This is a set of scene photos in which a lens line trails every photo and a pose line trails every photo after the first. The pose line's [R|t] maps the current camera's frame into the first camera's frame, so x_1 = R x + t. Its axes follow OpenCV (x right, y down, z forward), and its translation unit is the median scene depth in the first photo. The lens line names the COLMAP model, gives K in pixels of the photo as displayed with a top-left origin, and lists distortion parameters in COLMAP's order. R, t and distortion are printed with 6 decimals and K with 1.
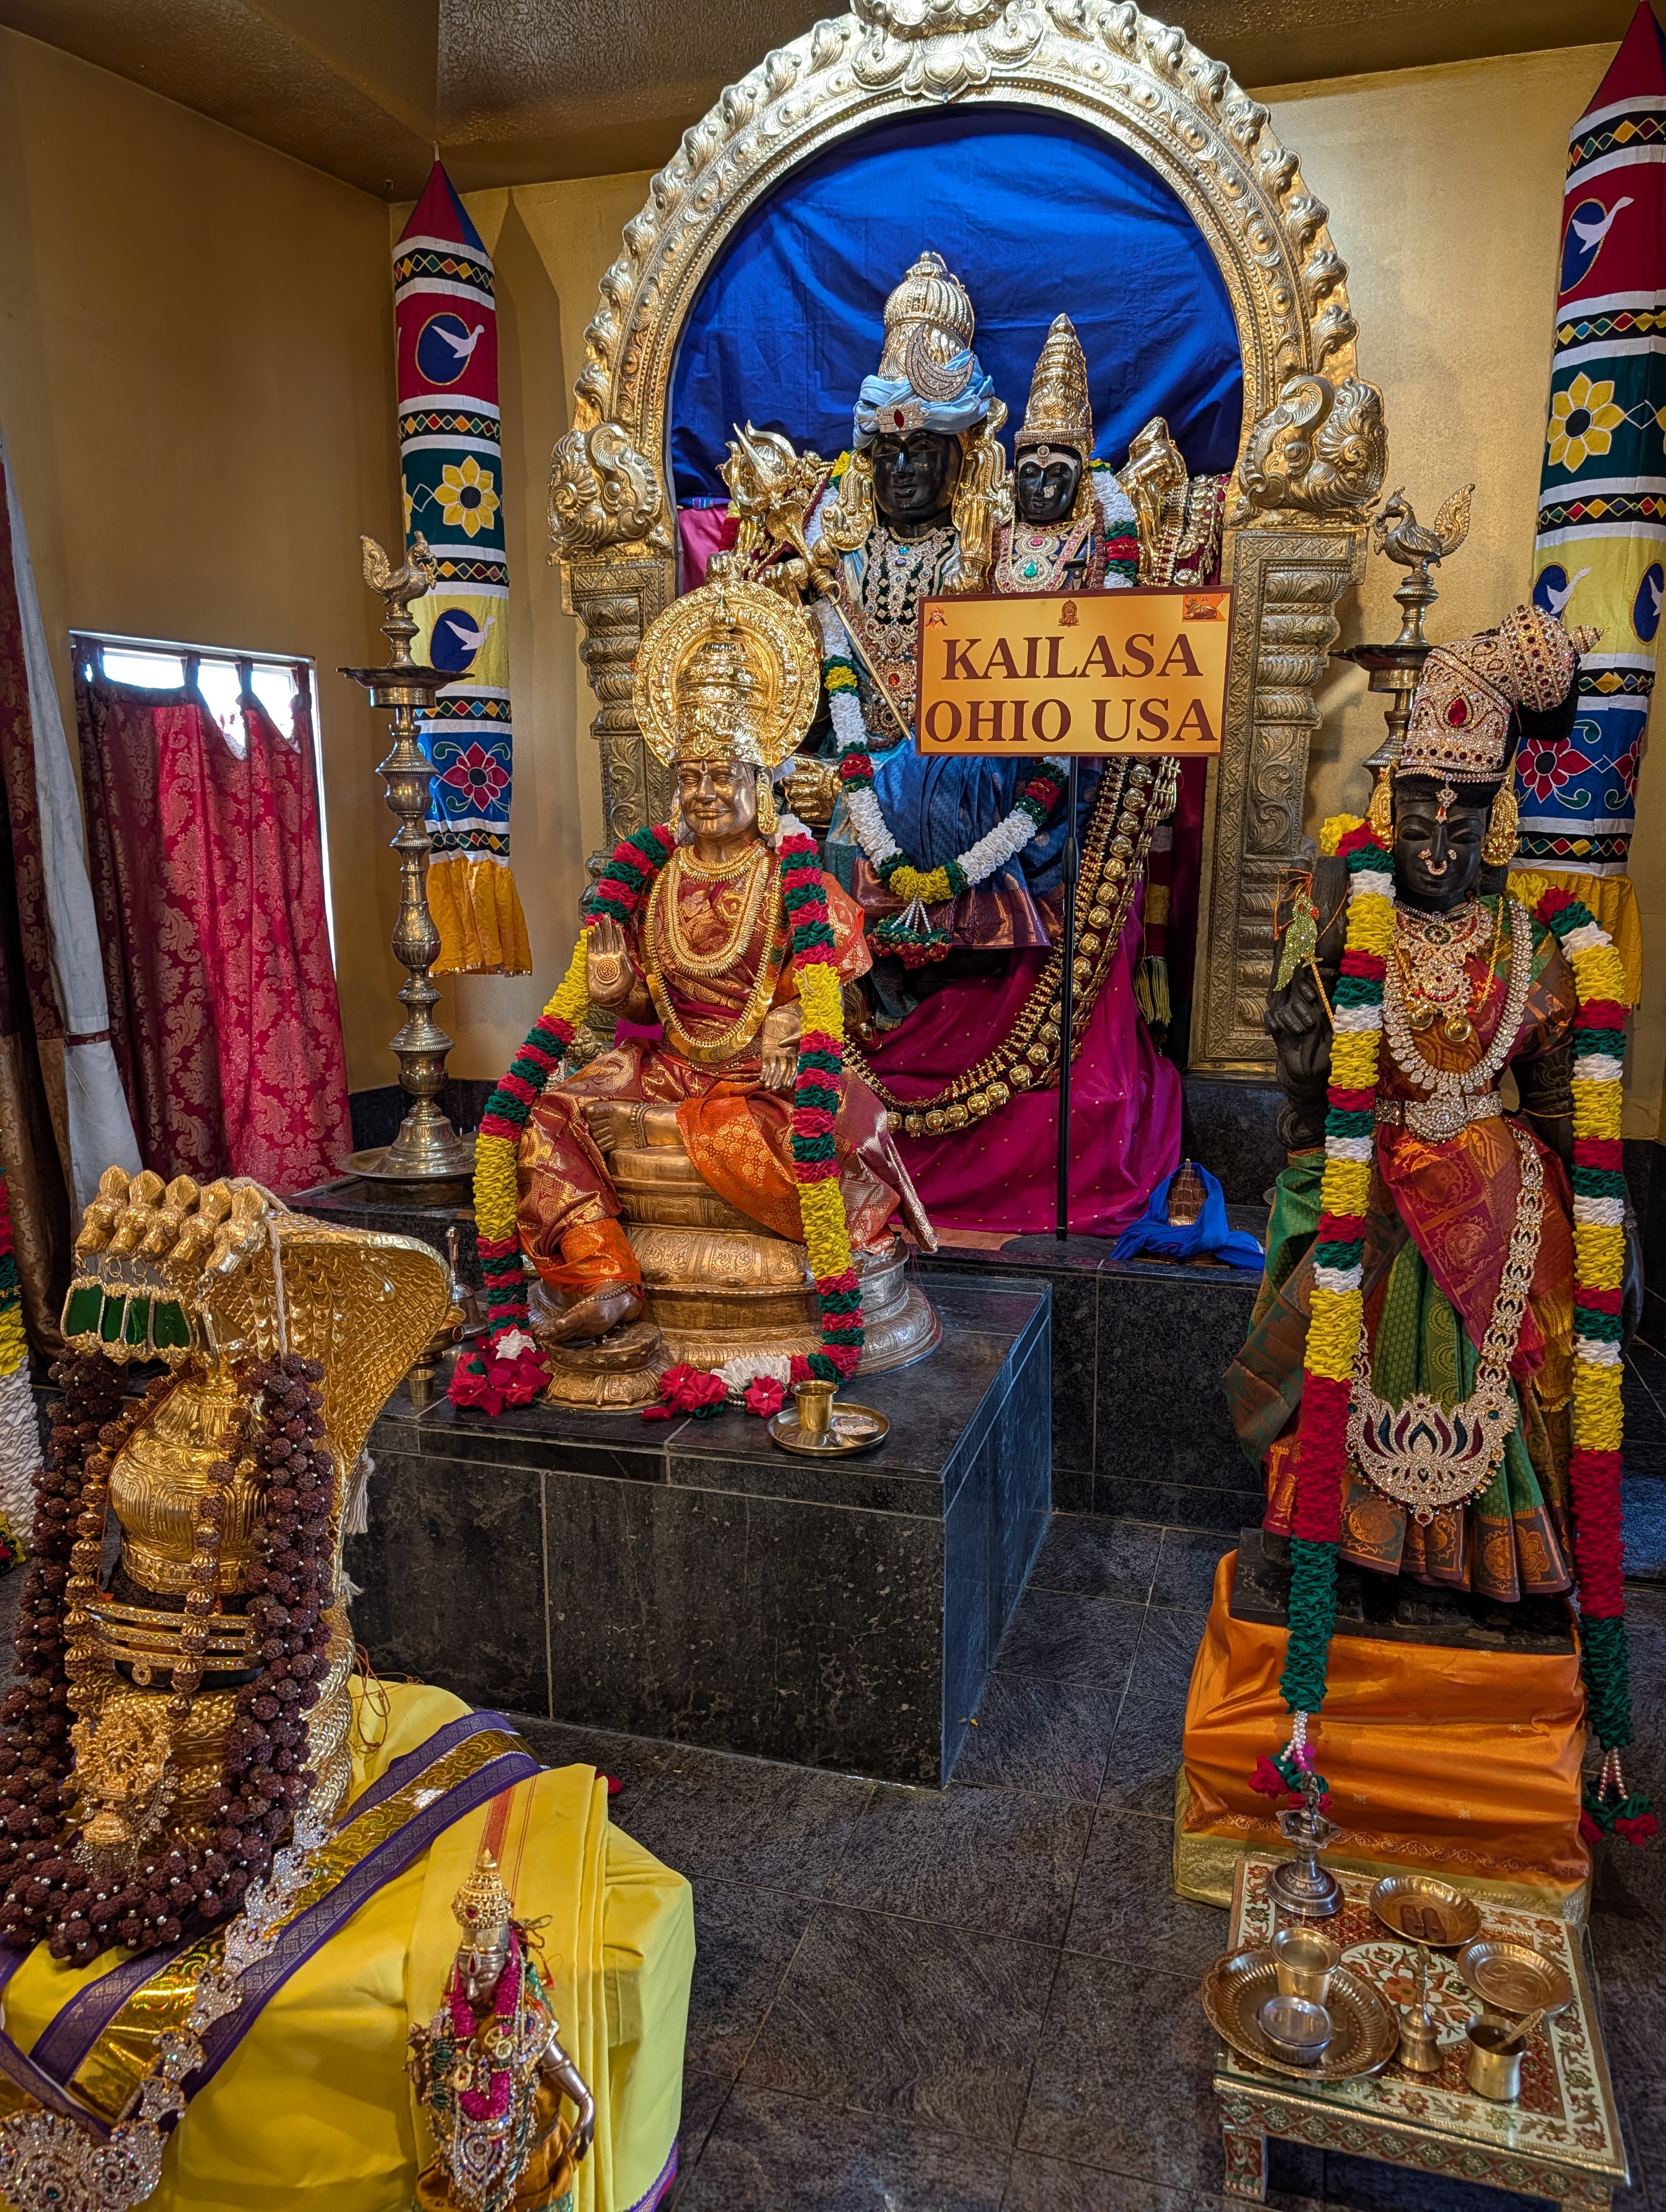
lens RADIAL K [[1602.3, 0, 830.8], [0, 1602.3, 1134.2], [0, 0, 1]] dist [0.016934, -0.027946]
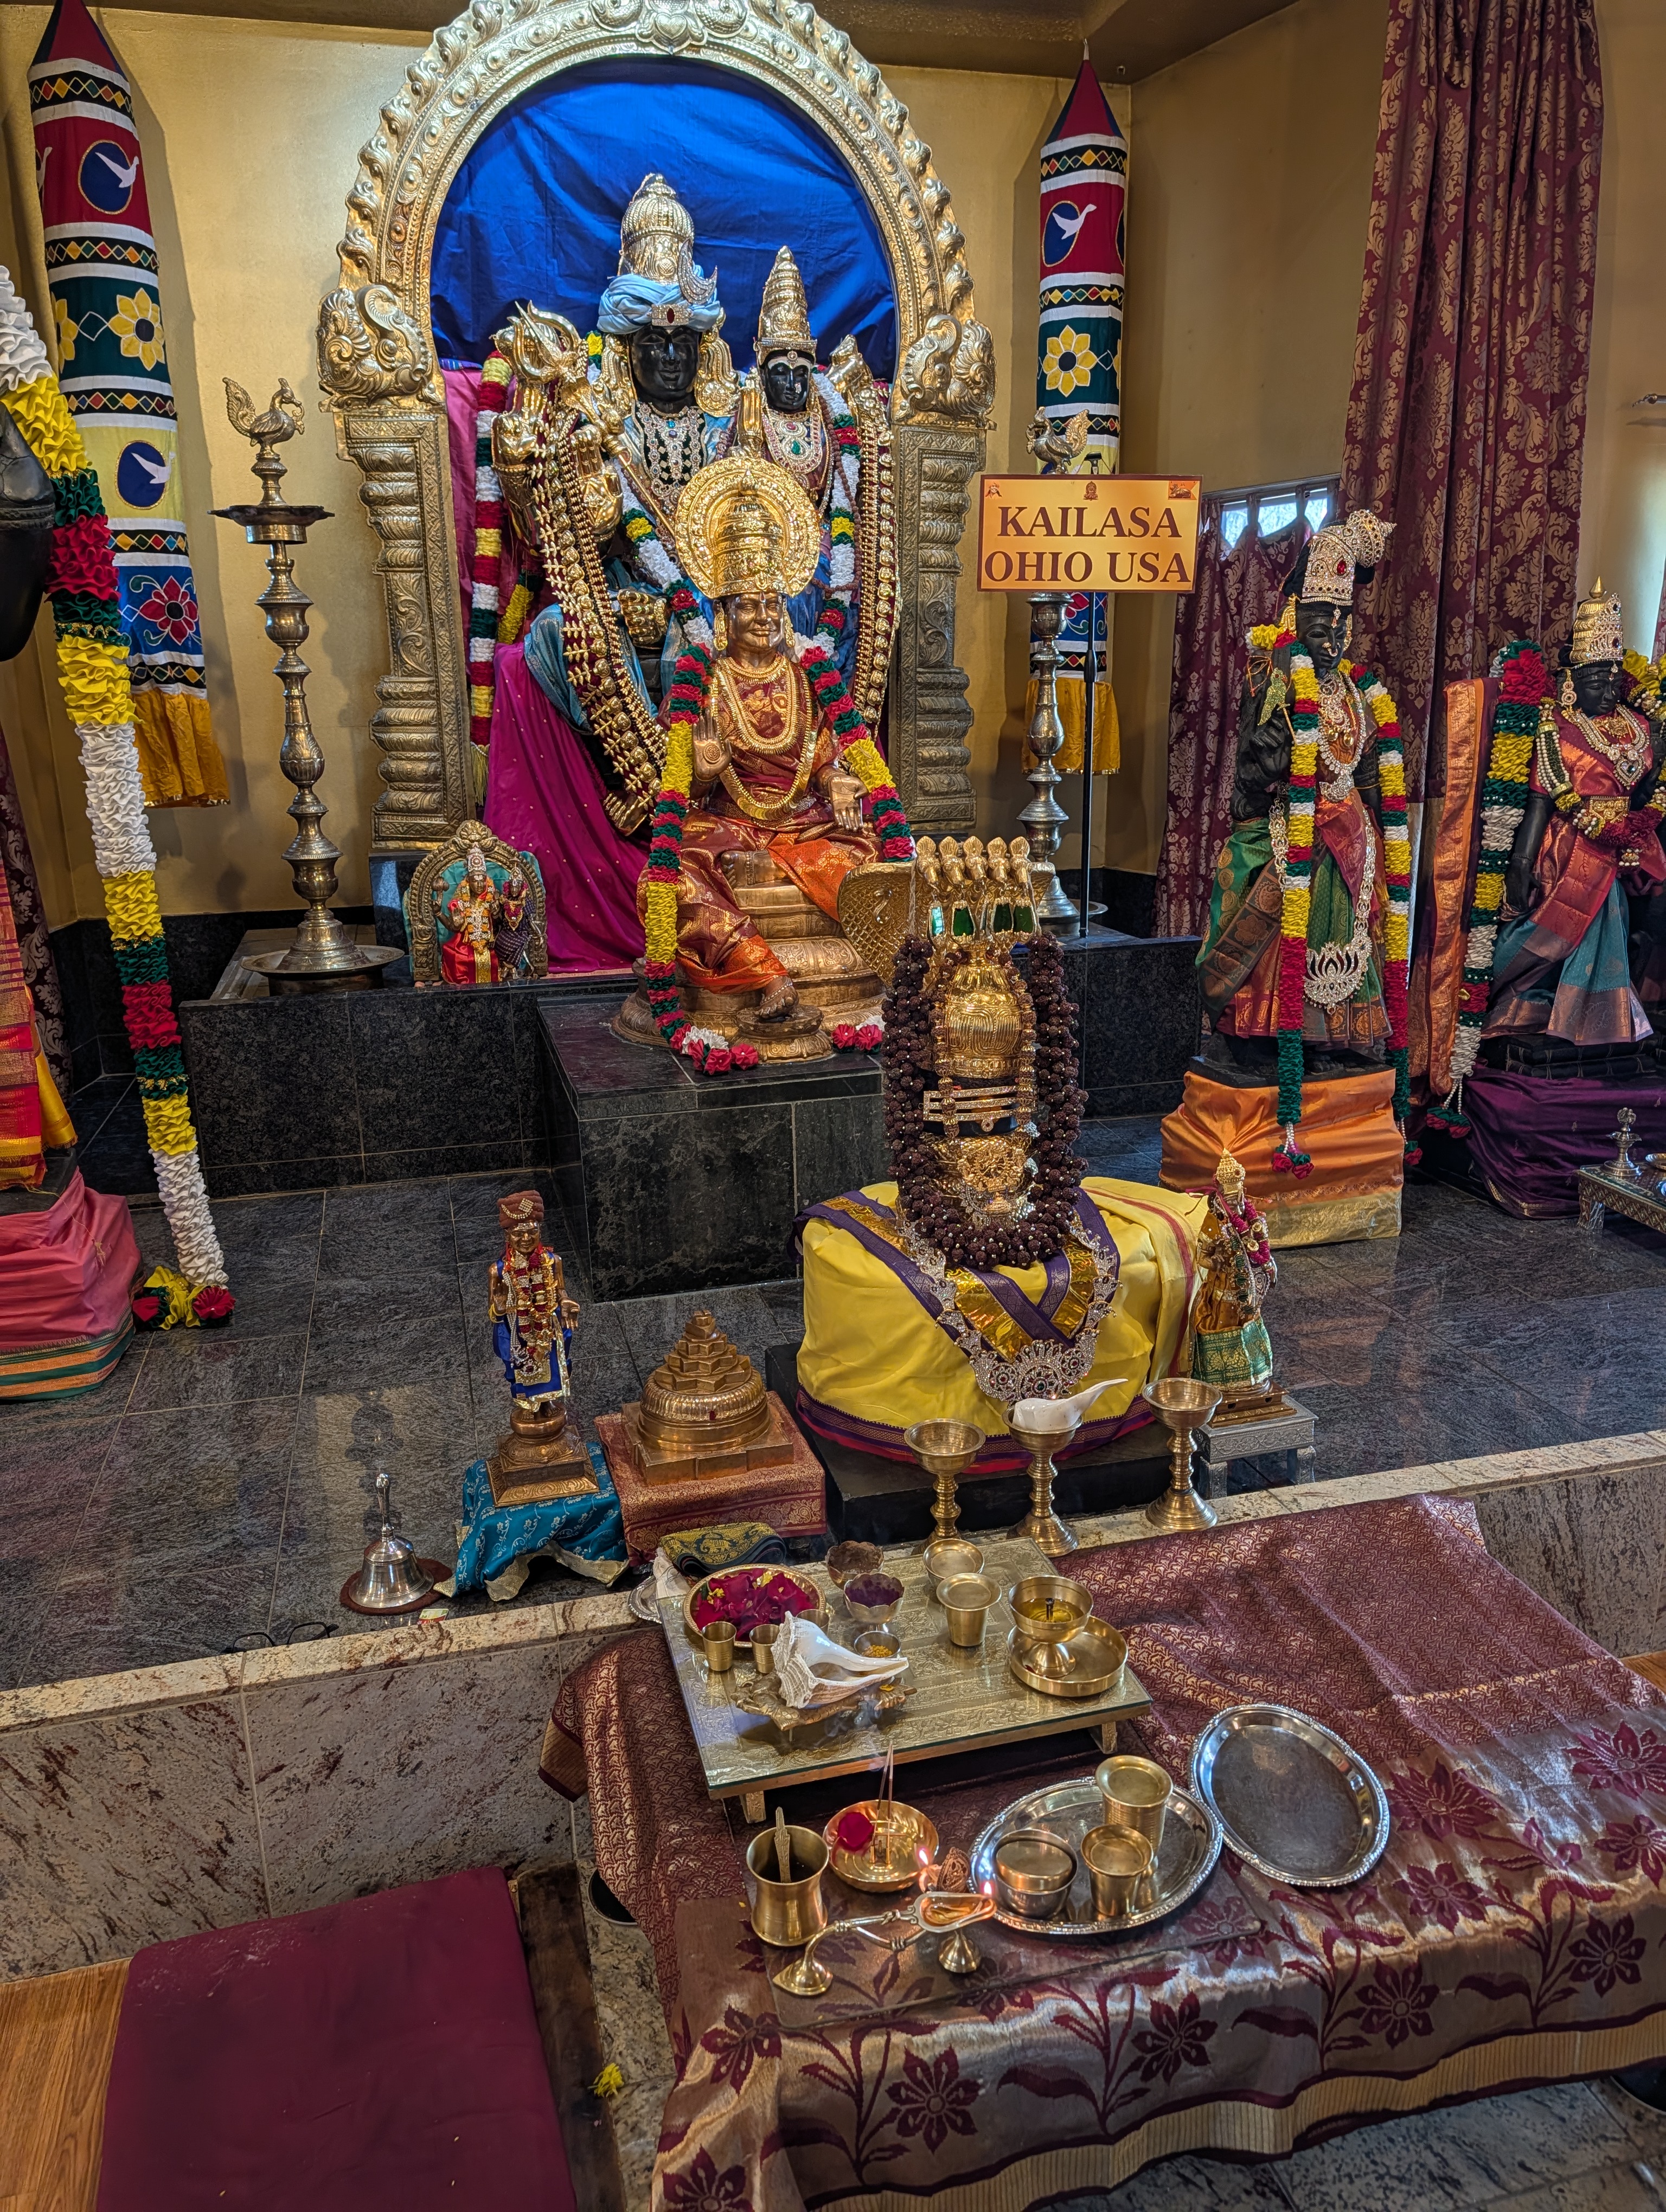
lens RADIAL K [[1636.3, 0, 838.2], [0, 1636.3, 1120.7], [0, 0, 1]] dist [0.018643, -0.020612]
pose [[0.838874, -0.158139, 0.520849, -0.608316], [0.119414, 0.987024, 0.107351, 0.050494], [-0.531066, -0.027858, 0.846872, -0.167554]]
